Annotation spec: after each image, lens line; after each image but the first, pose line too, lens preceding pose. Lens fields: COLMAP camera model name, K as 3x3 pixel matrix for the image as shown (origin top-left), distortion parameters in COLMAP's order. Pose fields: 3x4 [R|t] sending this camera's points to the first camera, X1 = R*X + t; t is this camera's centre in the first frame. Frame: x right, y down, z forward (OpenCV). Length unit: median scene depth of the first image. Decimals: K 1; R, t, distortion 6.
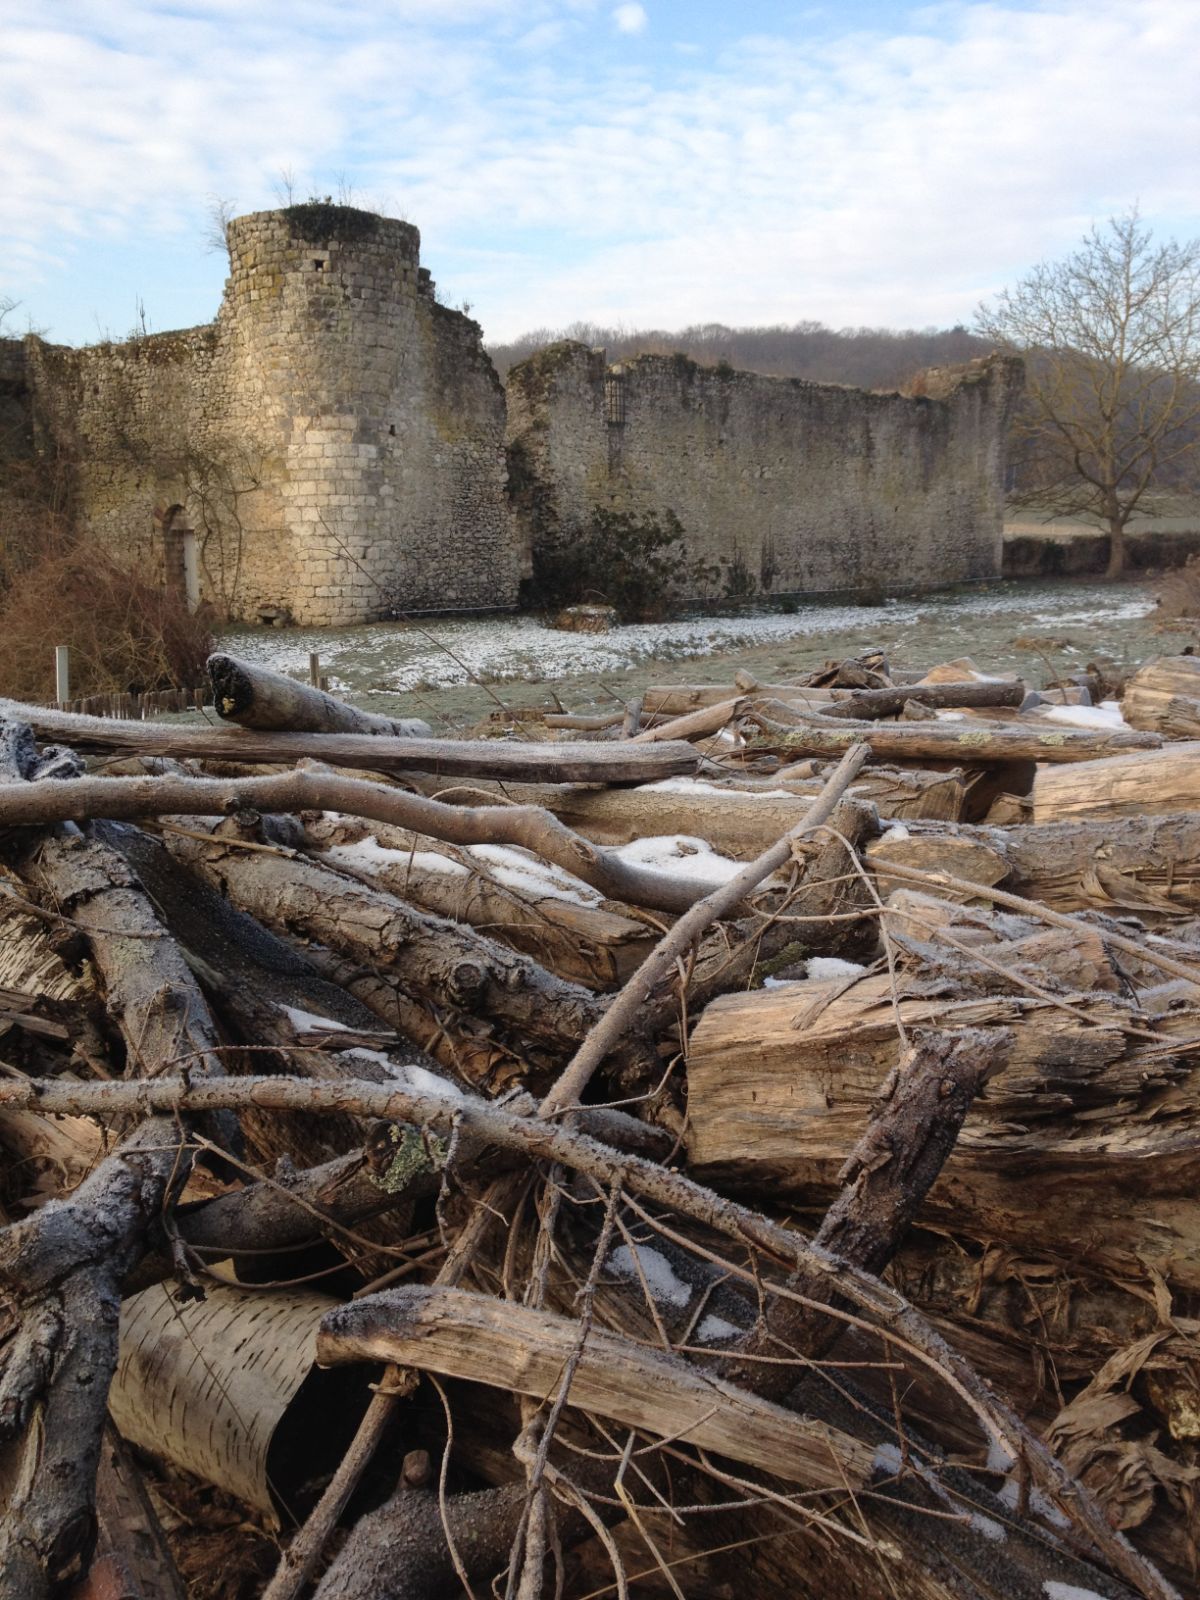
lens RADIAL K [[1452.0, 0, 599.4], [0, 1452.0, 765.4], [0, 0, 1]] dist [0.093398, -0.212491]
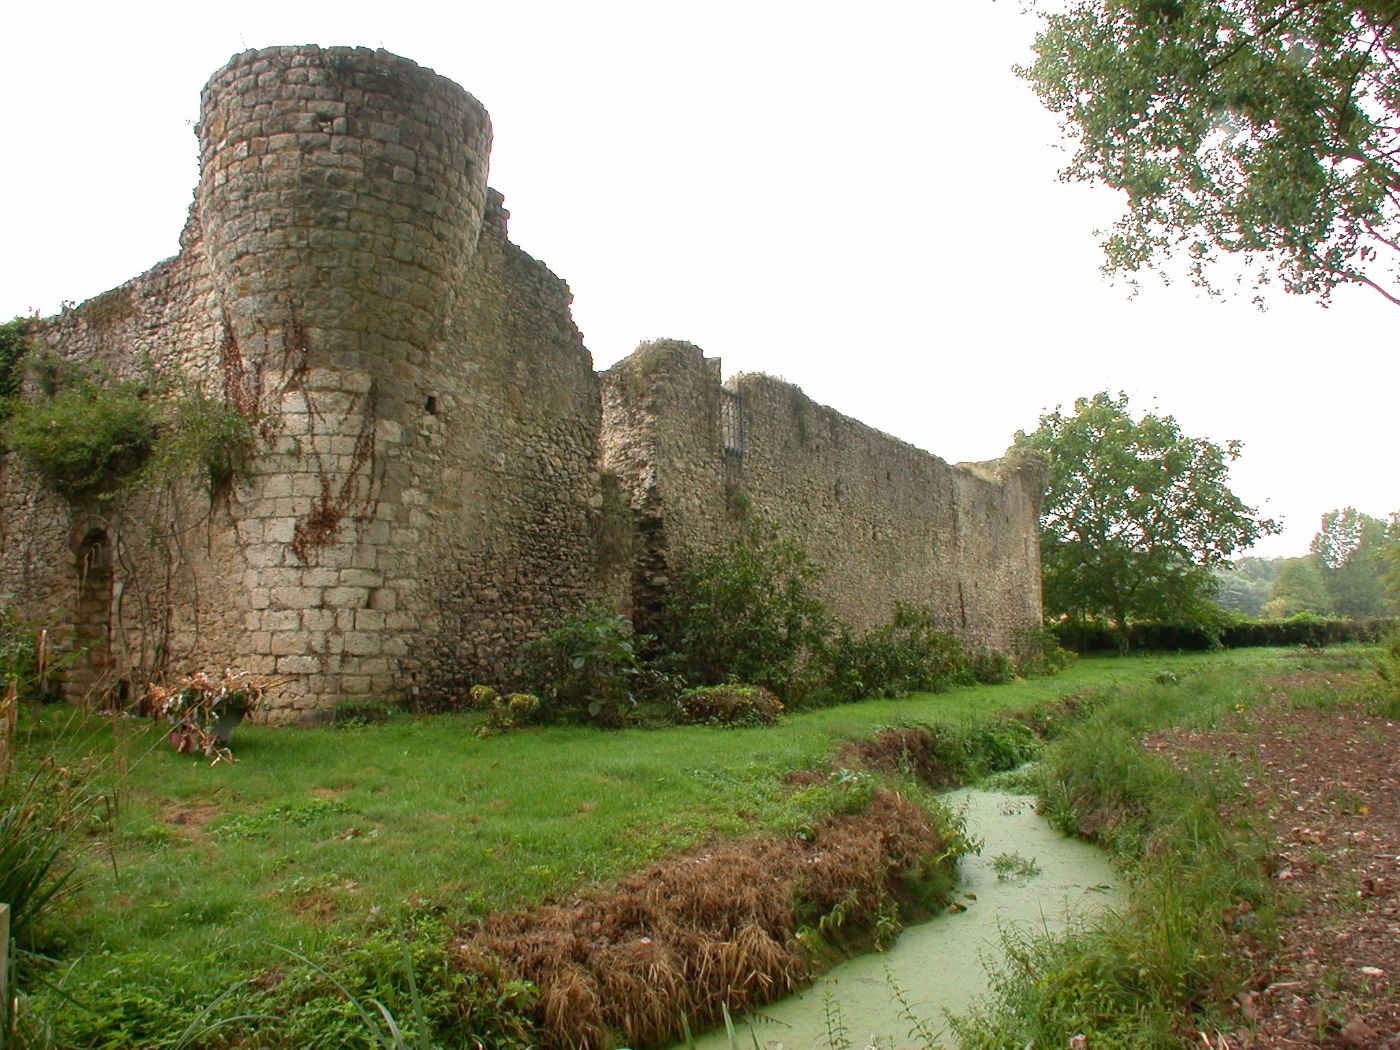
lens RADIAL K [[1012.4, 0, 700.0], [0, 1012.4, 525.0], [0, 0, 1]] dist [-0.119223, -0.000505]
pose [[0.994585, 0.012213, 0.103210, -0.070295], [0.015494, 0.964550, -0.263446, -0.066174], [-0.102769, 0.263619, 0.959137, 0.584855]]
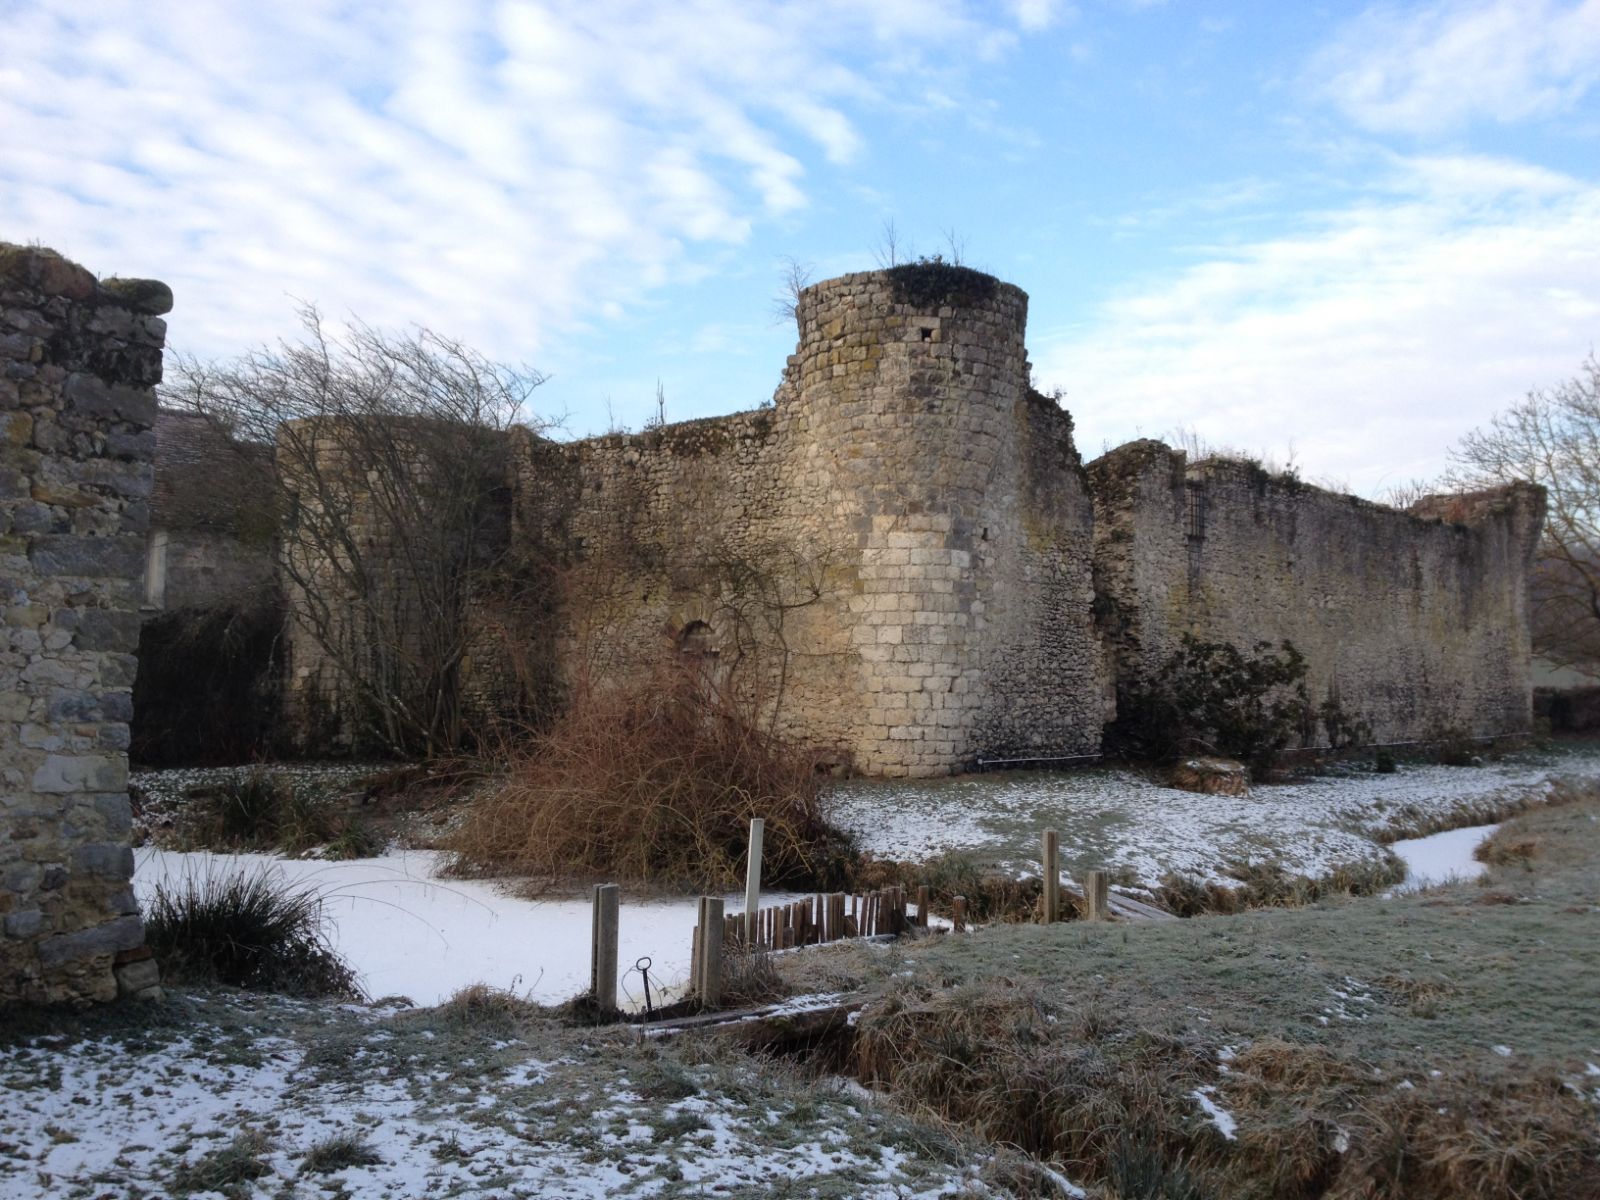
lens RADIAL K [[1452.0, 0, 796.4], [0, 1452.0, 575.4], [0, 0, 1]] dist [0.093398, -0.212491]
pose [[0.998399, 0.020941, -0.052538, -0.198788], [-0.032000, 0.975102, -0.219437, -0.028444], [0.046635, 0.220767, 0.974211, 0.217636]]
